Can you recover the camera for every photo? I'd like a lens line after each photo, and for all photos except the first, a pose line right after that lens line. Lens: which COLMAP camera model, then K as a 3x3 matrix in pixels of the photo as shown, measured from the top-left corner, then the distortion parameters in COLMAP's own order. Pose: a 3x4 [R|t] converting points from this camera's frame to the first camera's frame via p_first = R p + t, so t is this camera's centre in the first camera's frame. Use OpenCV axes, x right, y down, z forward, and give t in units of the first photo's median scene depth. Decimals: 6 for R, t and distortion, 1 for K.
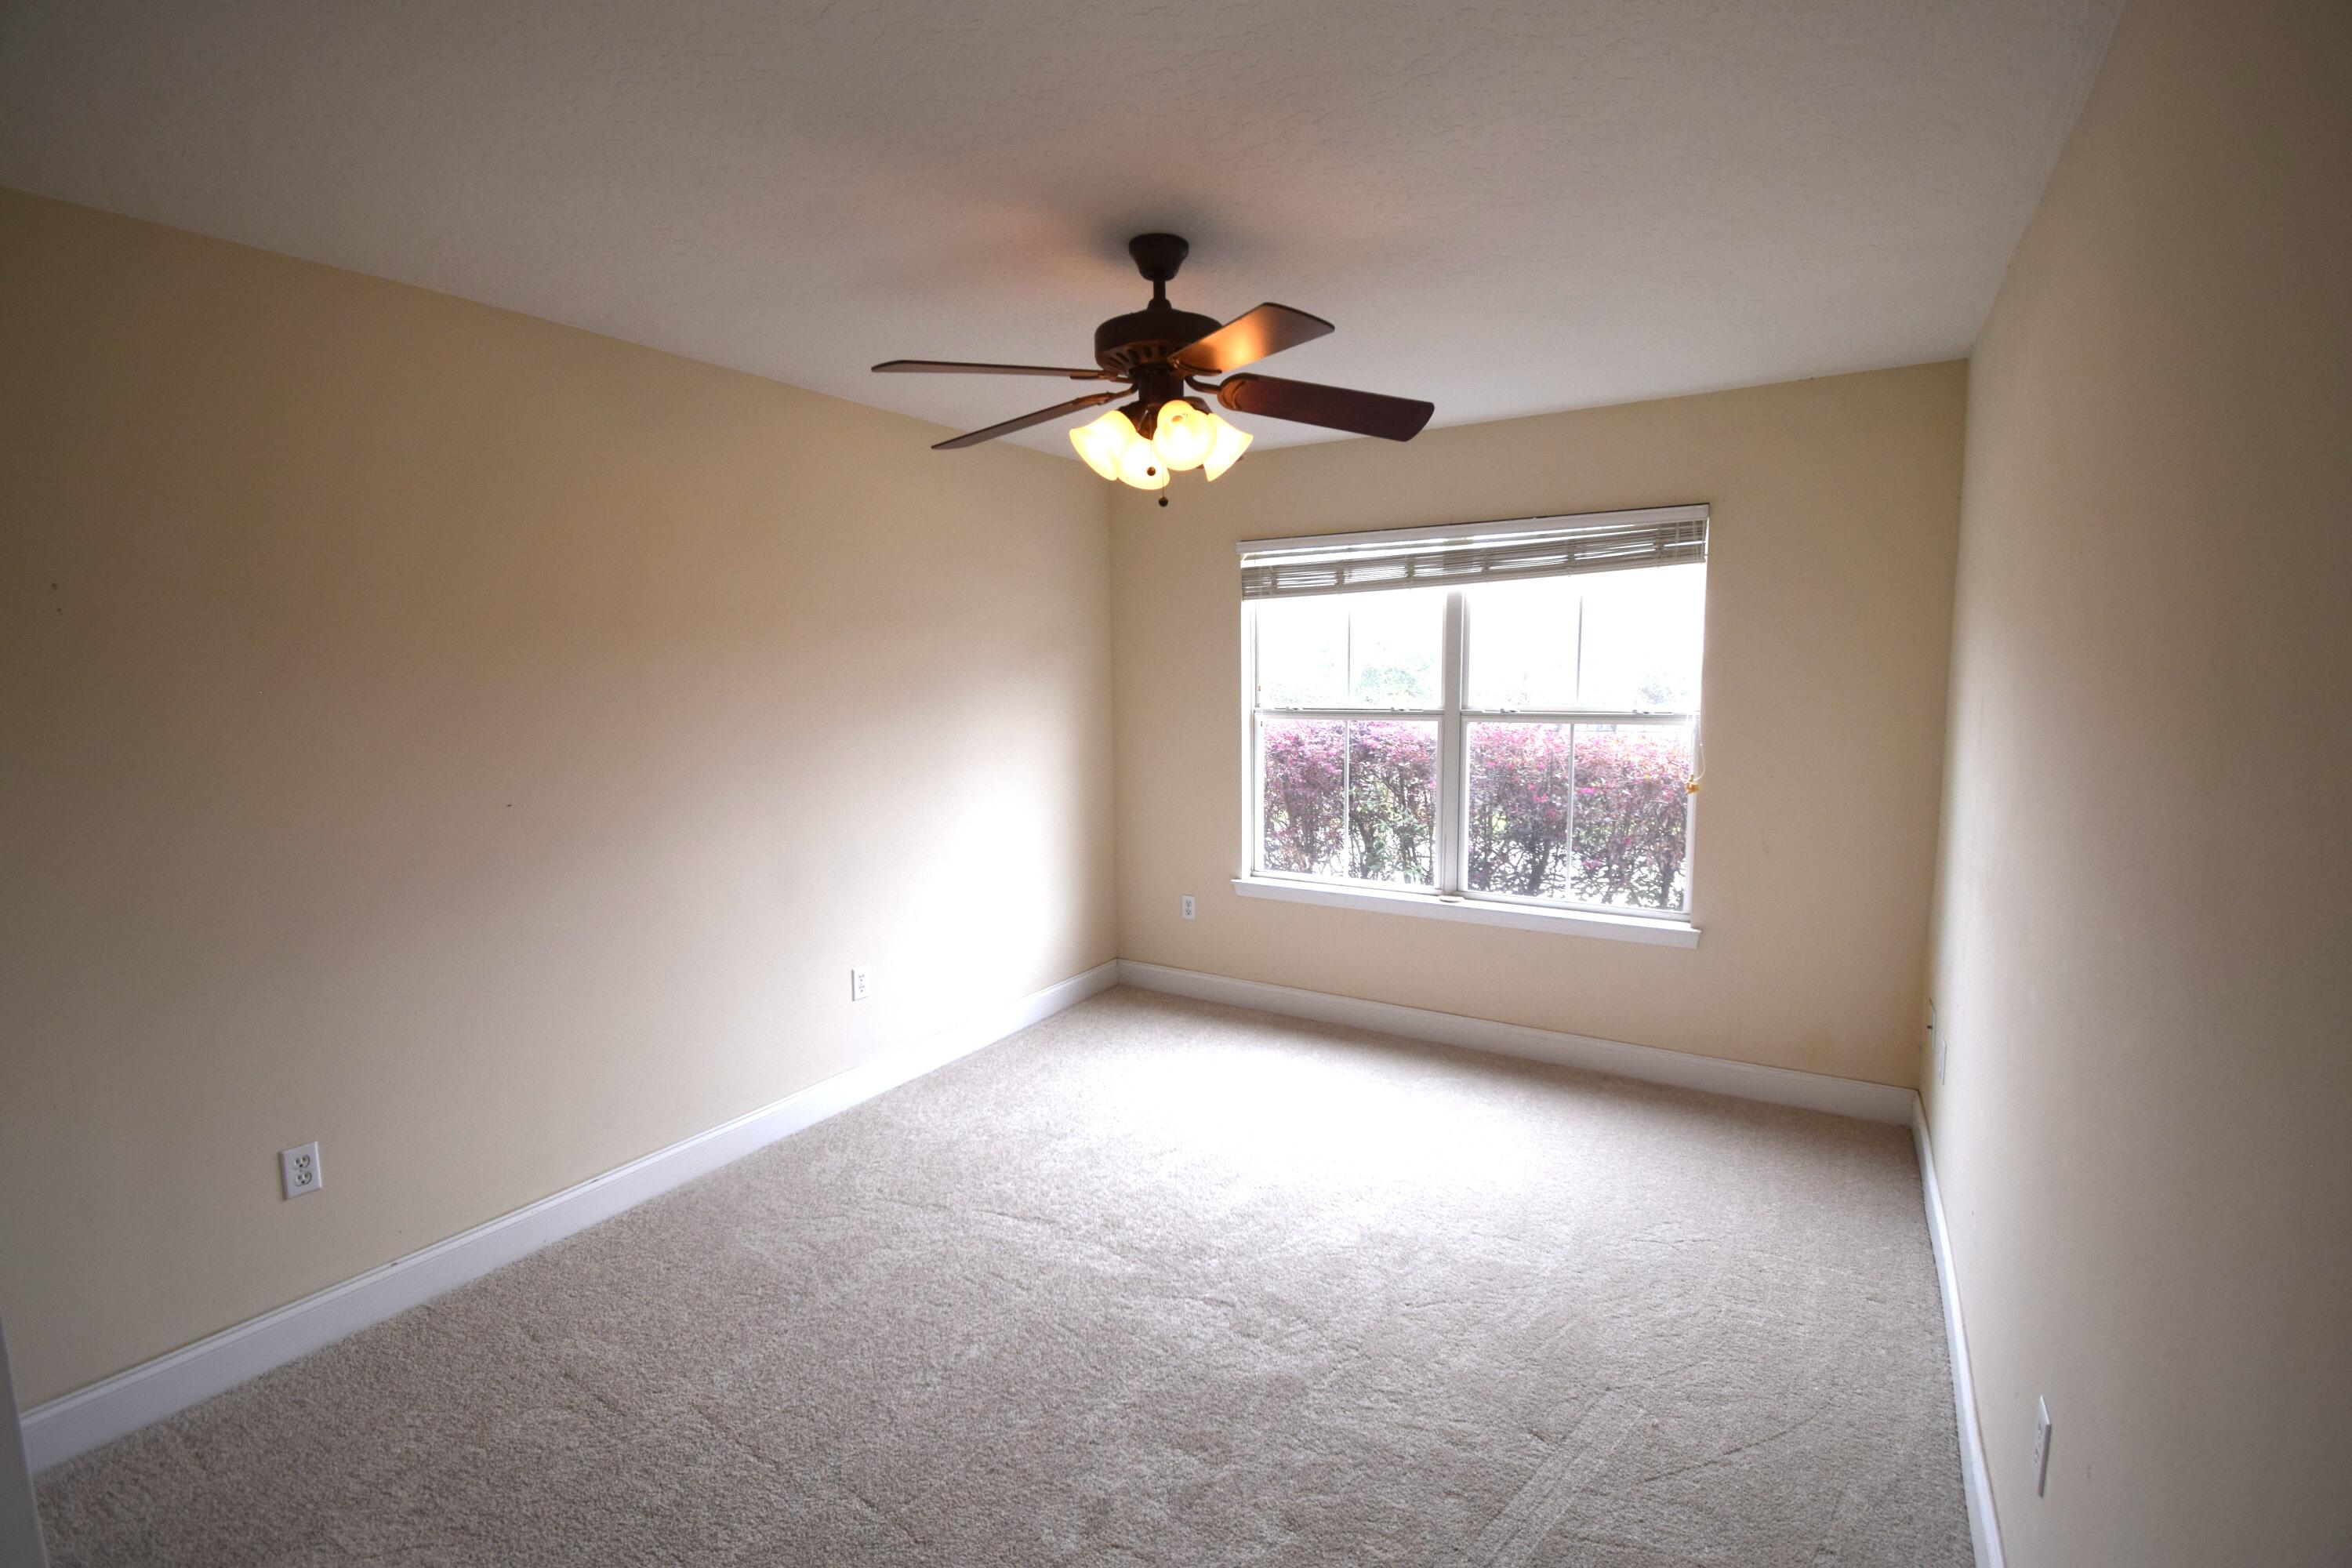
lens RADIAL K [[1045.7, 0, 1170.0], [0, 1045.7, 764.2], [0, 0, 1]] dist [0.003530, -0.000343]
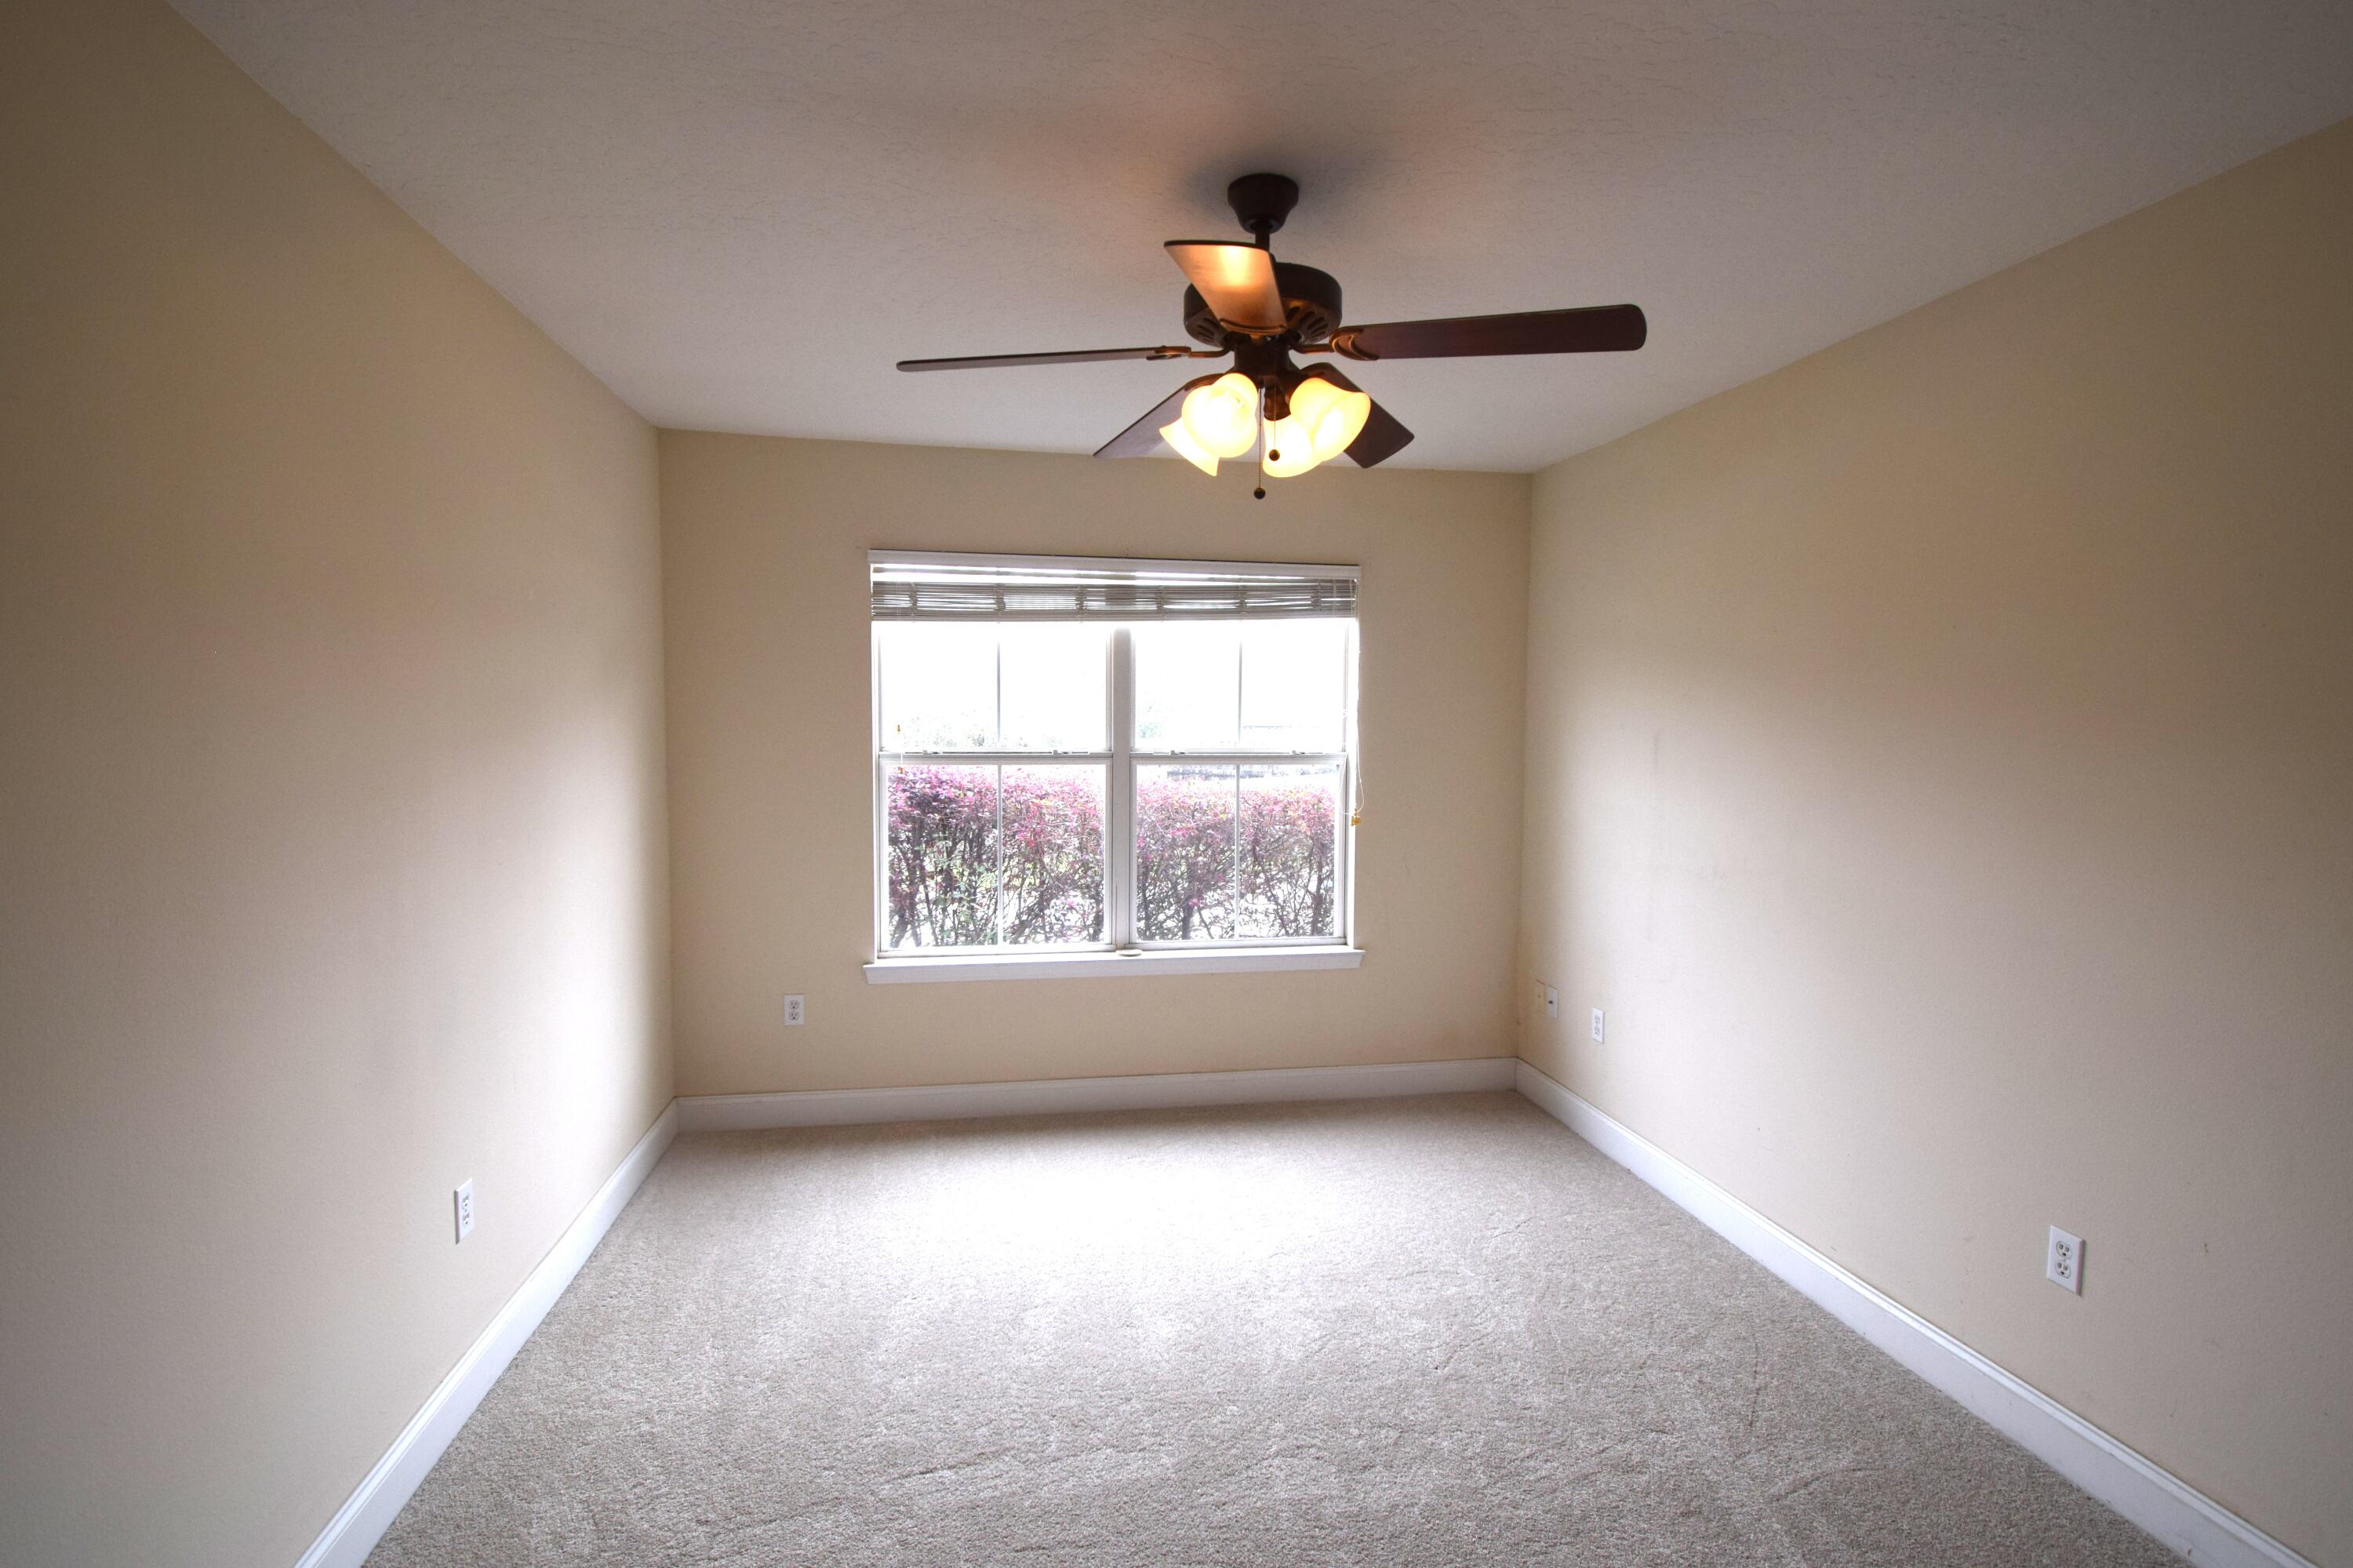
lens RADIAL K [[1159.4, 0, 1056.5], [0, 1159.4, 749.9], [0, 0, 1]] dist [-0.007491, 0.000623]
pose [[0.749080, -0.007546, 0.662437, -0.473928], [0.042656, 0.998410, -0.036862, -0.017866], [-0.661105, 0.055869, 0.748211, 0.256645]]
